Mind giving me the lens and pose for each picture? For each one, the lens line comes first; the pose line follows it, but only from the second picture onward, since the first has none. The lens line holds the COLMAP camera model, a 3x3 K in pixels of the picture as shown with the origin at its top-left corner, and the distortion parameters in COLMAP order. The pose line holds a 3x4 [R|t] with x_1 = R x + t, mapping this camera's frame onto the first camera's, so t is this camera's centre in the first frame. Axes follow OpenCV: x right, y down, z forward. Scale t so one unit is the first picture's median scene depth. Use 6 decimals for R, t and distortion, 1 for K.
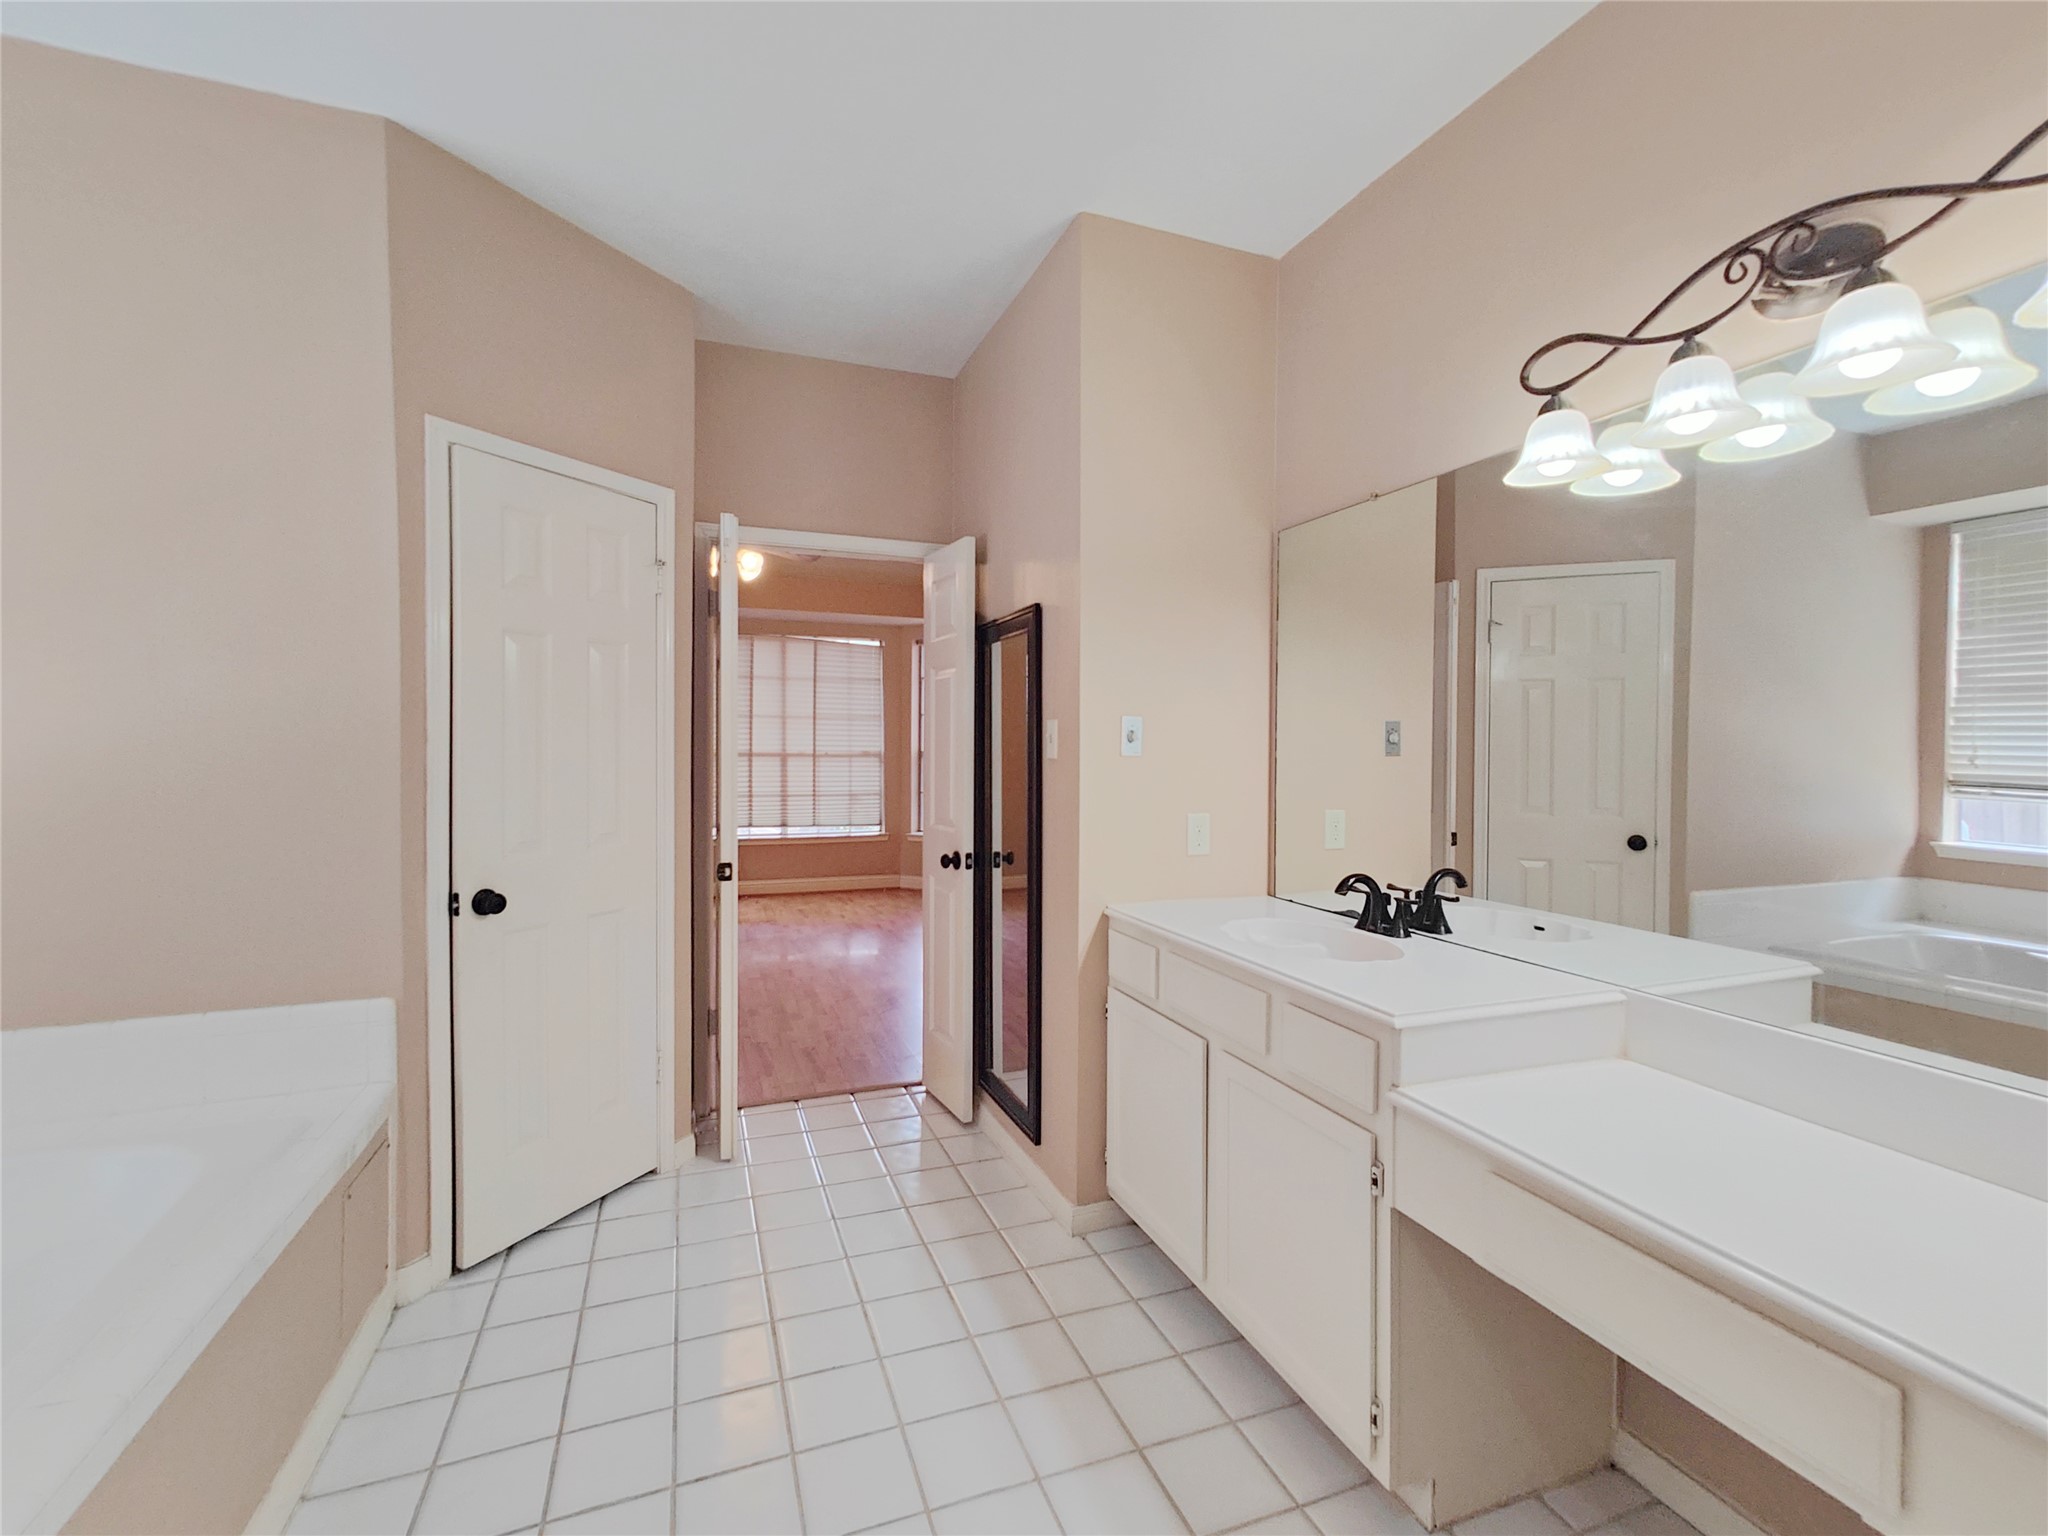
lens RADIAL K [[910.5, 0, 1022.2], [0, 910.5, 764.6], [0, 0, 1]] dist [0.009672, 0.001800]
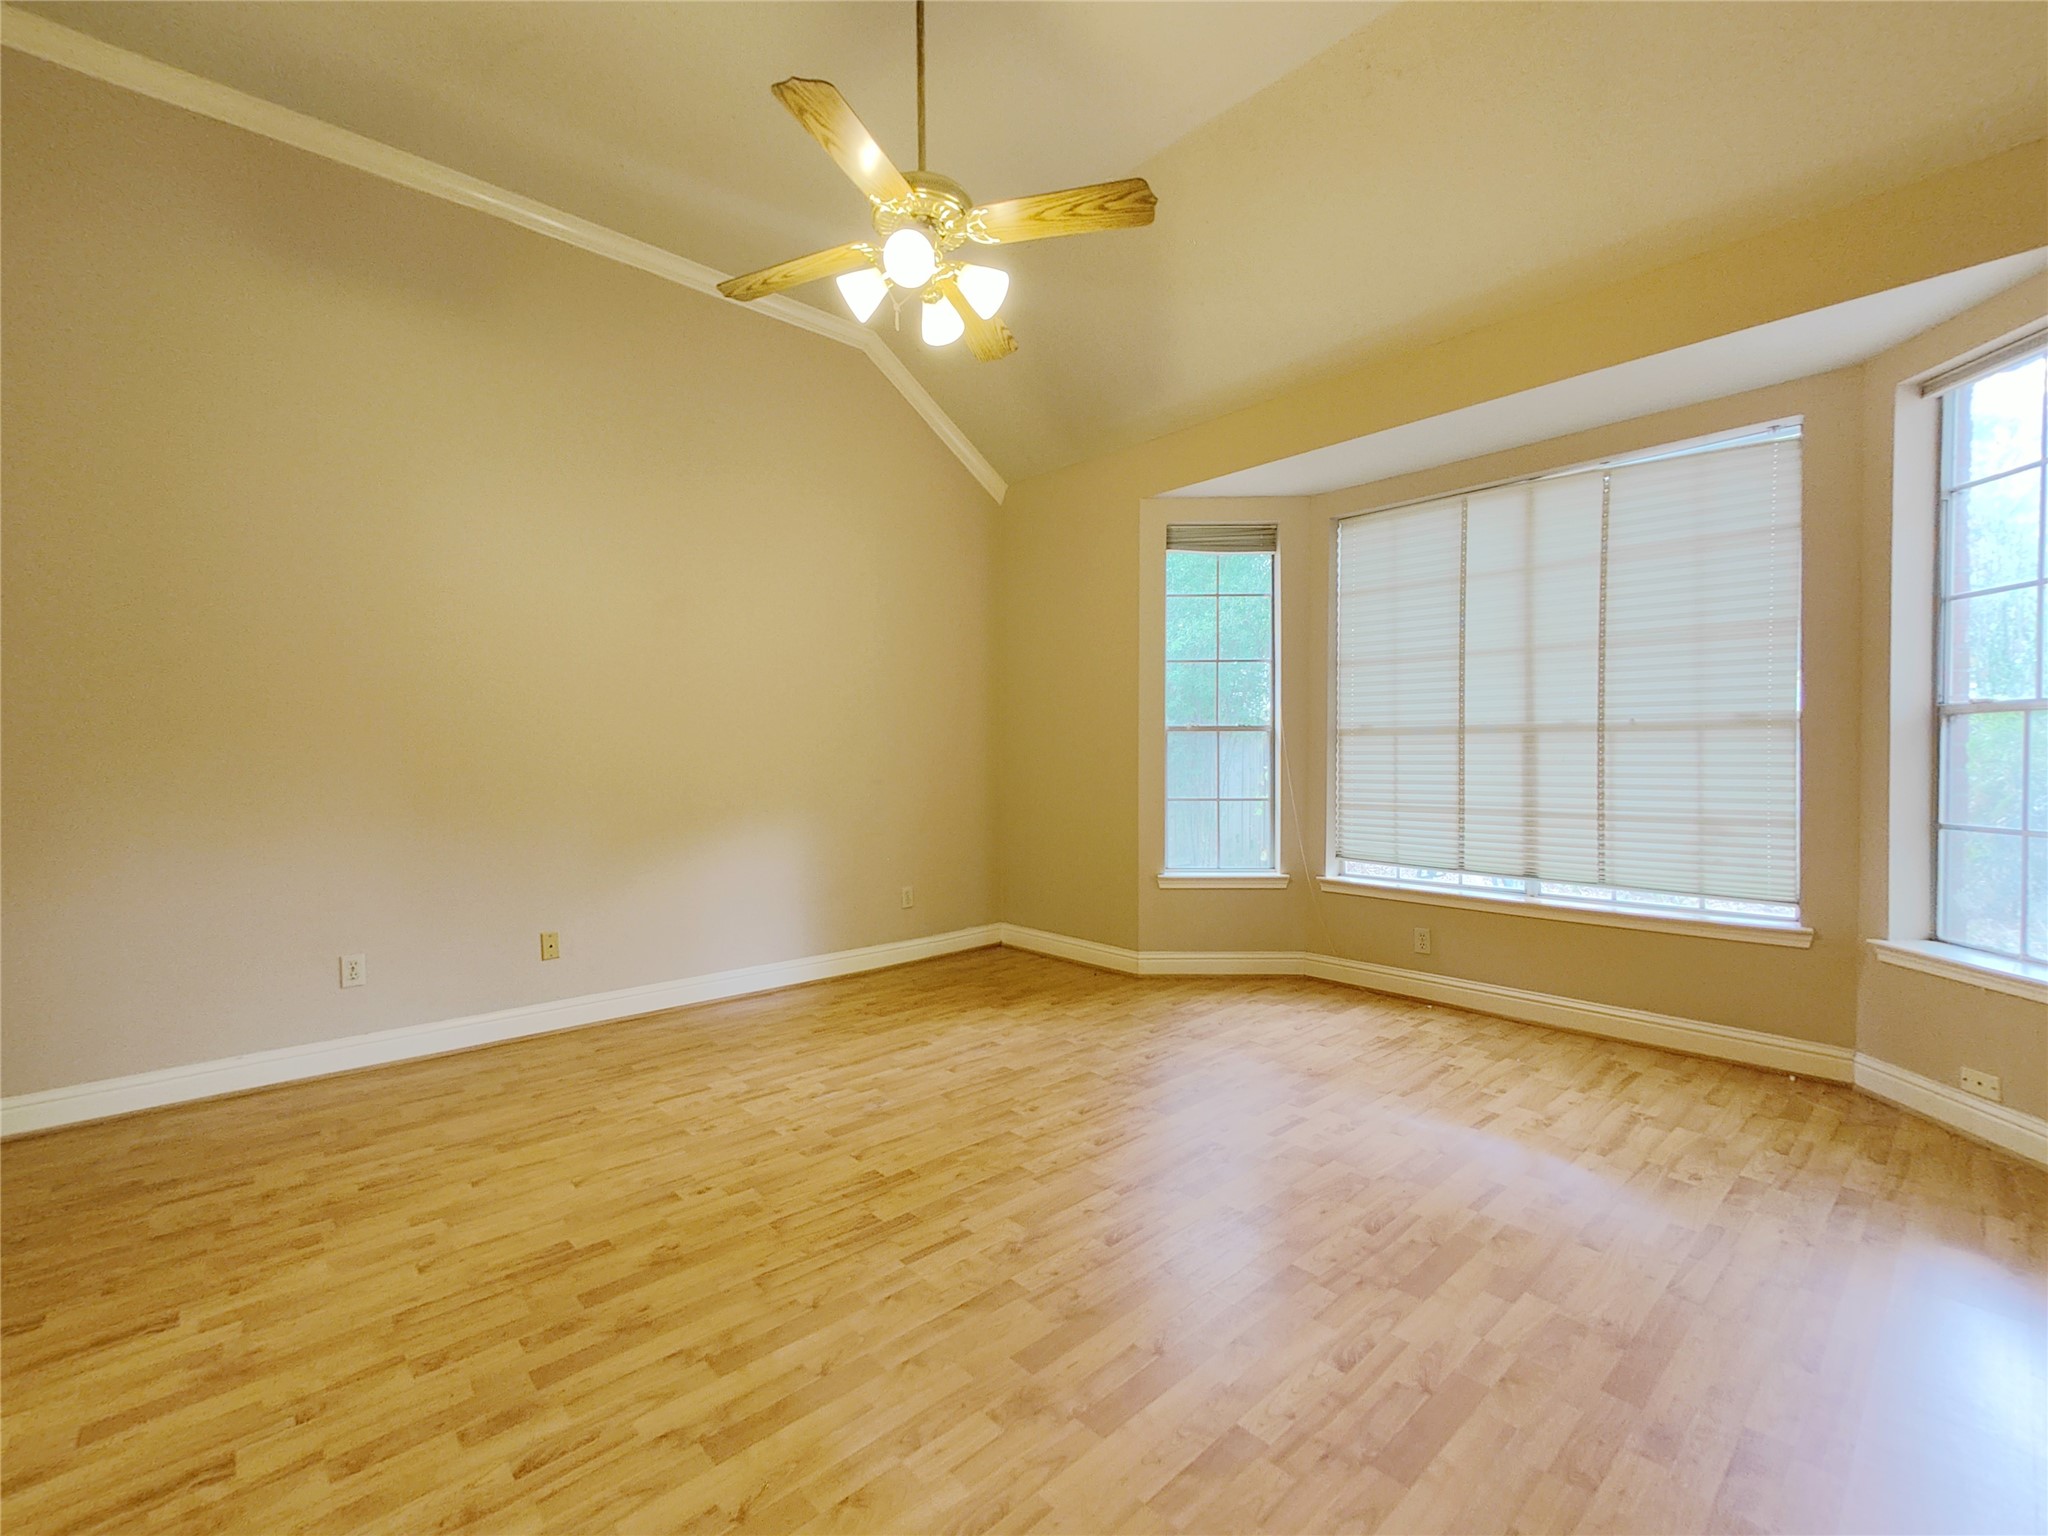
lens RADIAL K [[910.5, 0, 1021.9], [0, 910.5, 776.5], [0, 0, 1]] dist [0.009672, 0.001800]
pose [[0.367312, 0.013461, -0.930000, 0.085908], [-0.004582, 0.999909, 0.012663, 0.009480], [0.930087, -0.000390, 0.367340, 0.571840]]
